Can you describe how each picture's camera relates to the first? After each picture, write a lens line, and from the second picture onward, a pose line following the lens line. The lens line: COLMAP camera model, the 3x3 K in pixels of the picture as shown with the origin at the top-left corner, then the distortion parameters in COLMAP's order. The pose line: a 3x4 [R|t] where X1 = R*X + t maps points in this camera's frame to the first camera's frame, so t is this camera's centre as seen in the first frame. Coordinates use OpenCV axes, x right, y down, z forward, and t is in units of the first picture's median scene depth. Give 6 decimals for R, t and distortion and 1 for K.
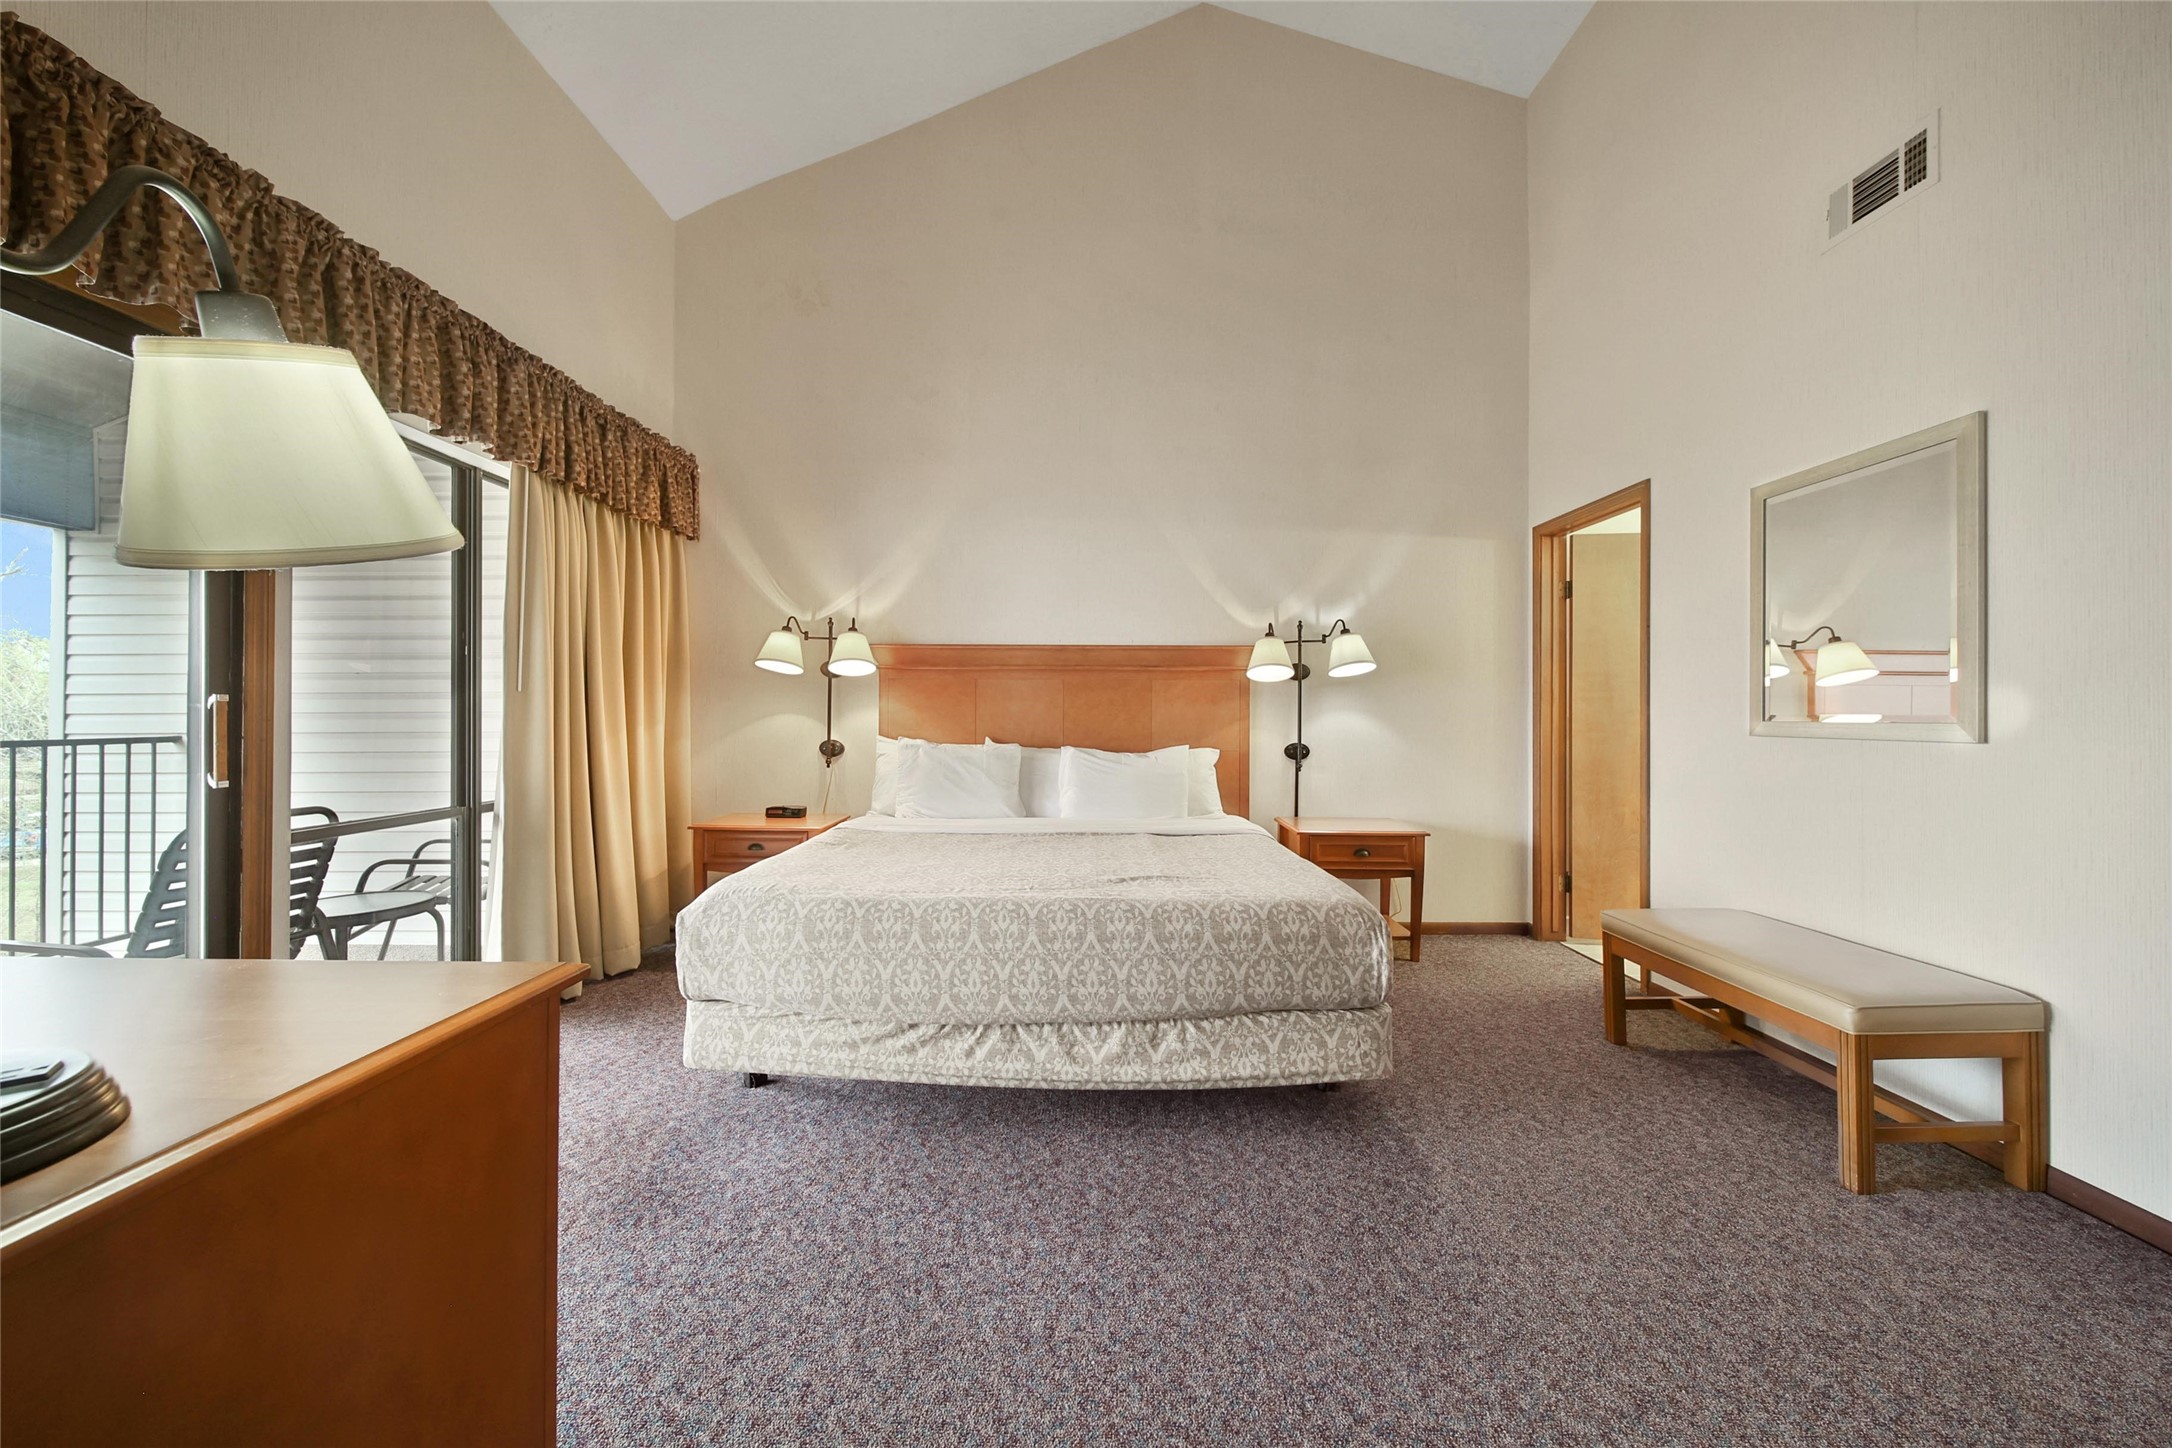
lens RADIAL K [[789.6, 0, 1094.1], [0, 789.6, 707.2], [0, 0, 1]] dist [0.000717, 0.000054]
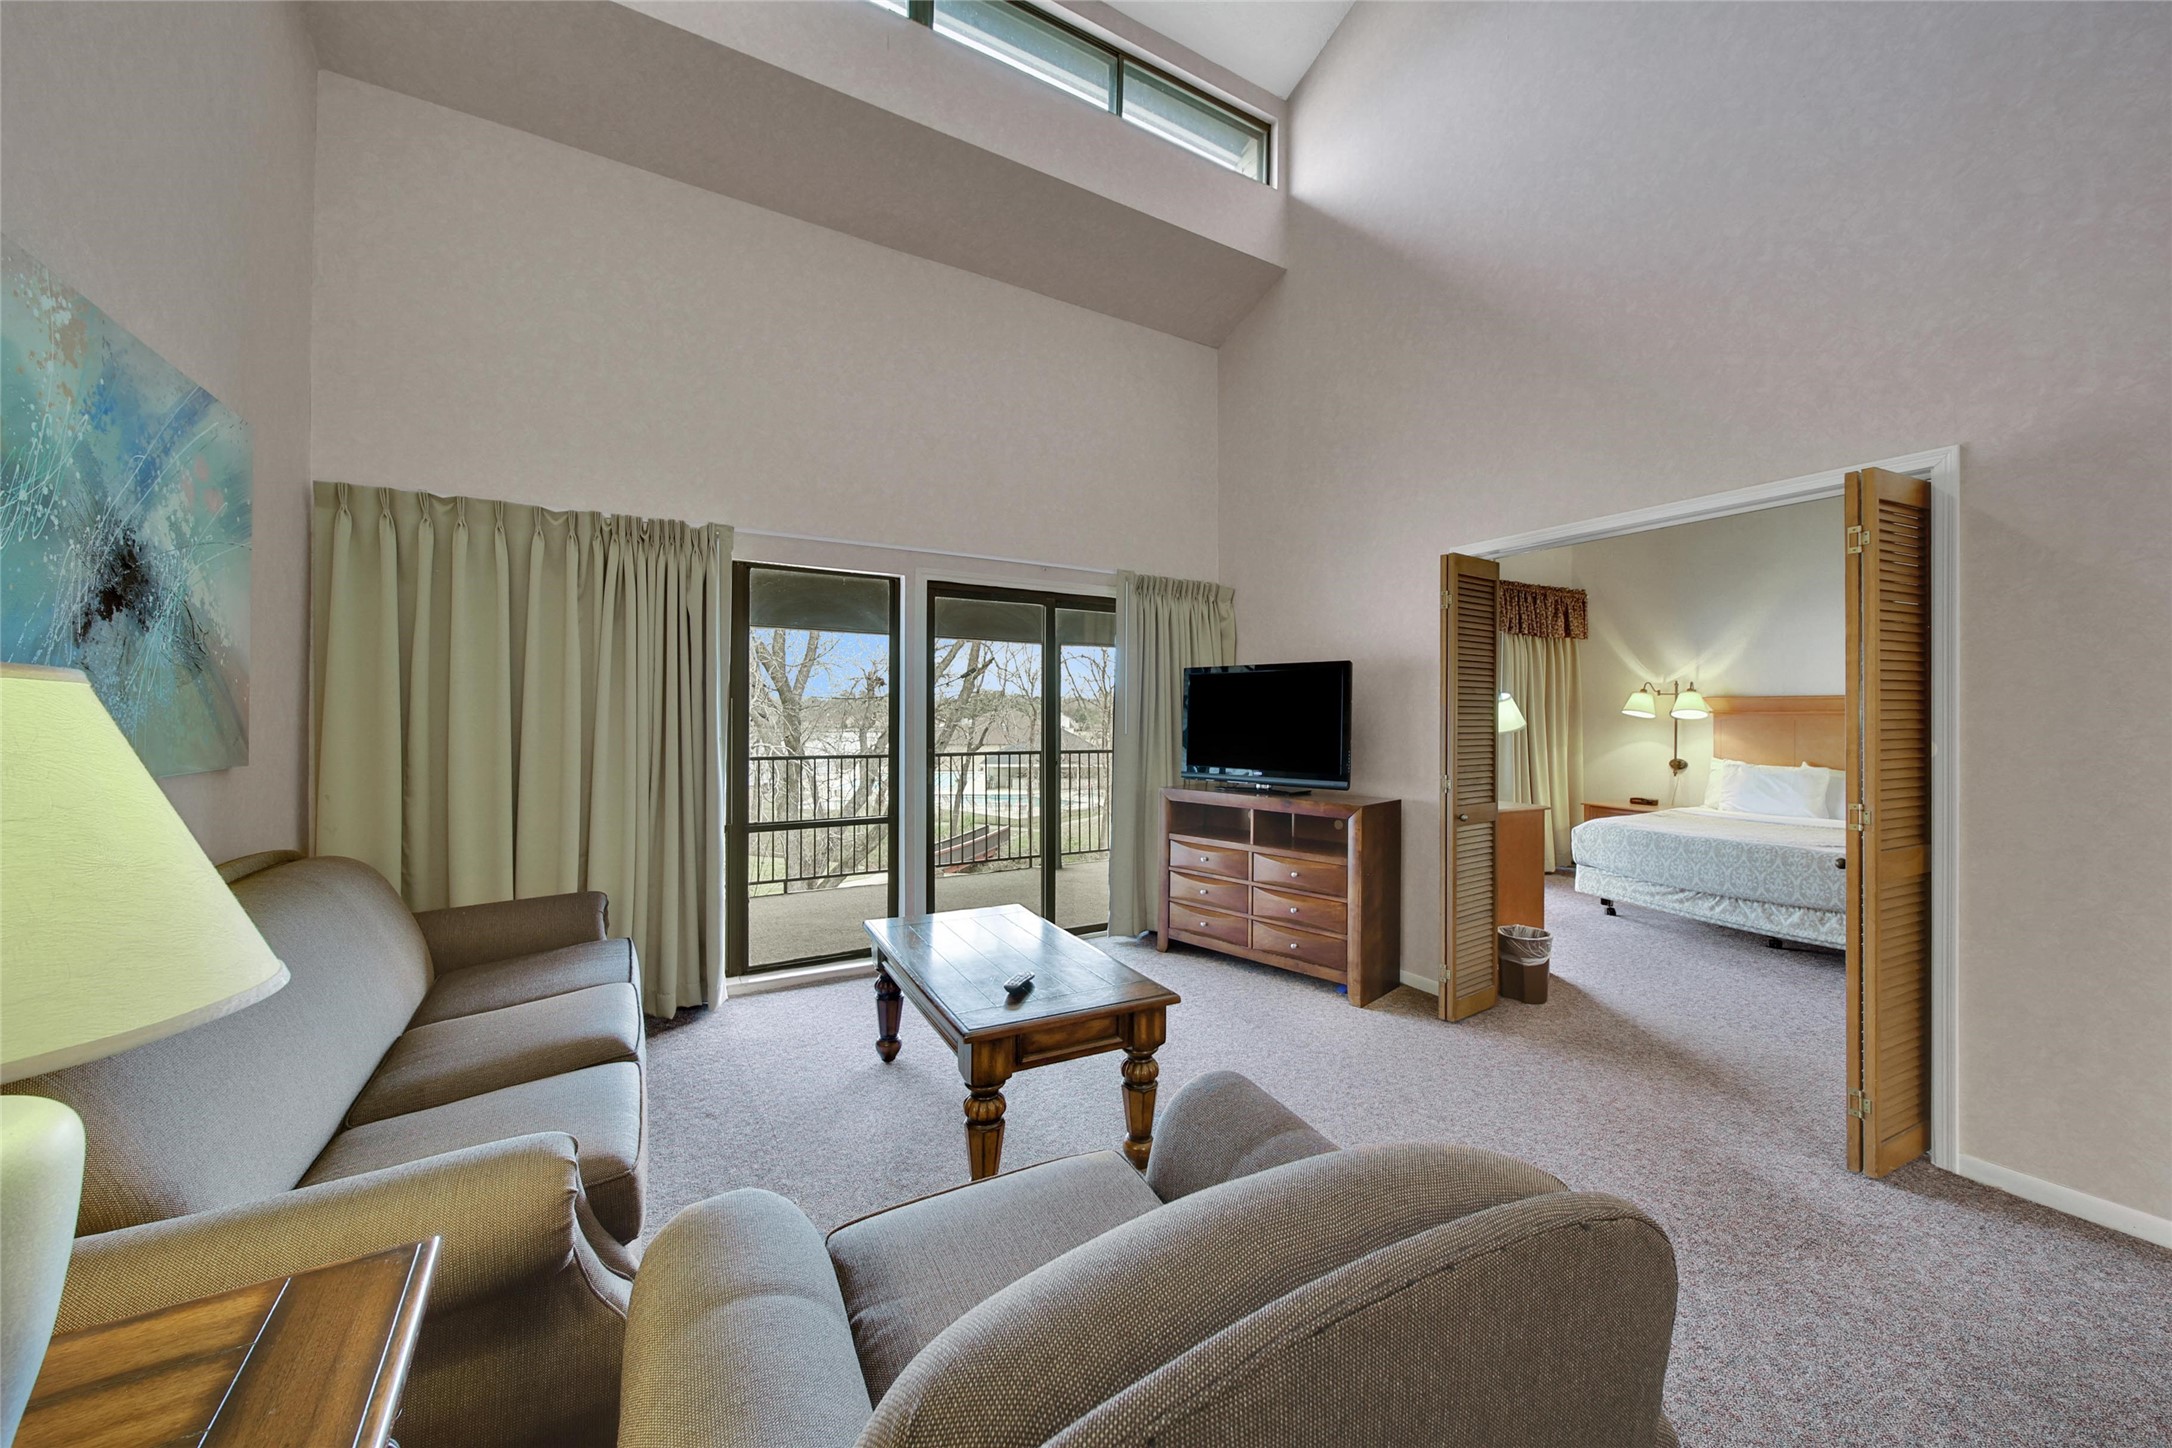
lens RADIAL K [[789.6, 0, 1080.5], [0, 789.6, 716.2], [0, 0, 1]] dist [0.000717, 0.000054]
pose [[0.494014, -0.002520, -0.869450, 0.483034], [0.008955, 0.999958, 0.002190, -0.062024], [0.869408, -0.008868, 0.494016, -0.873335]]
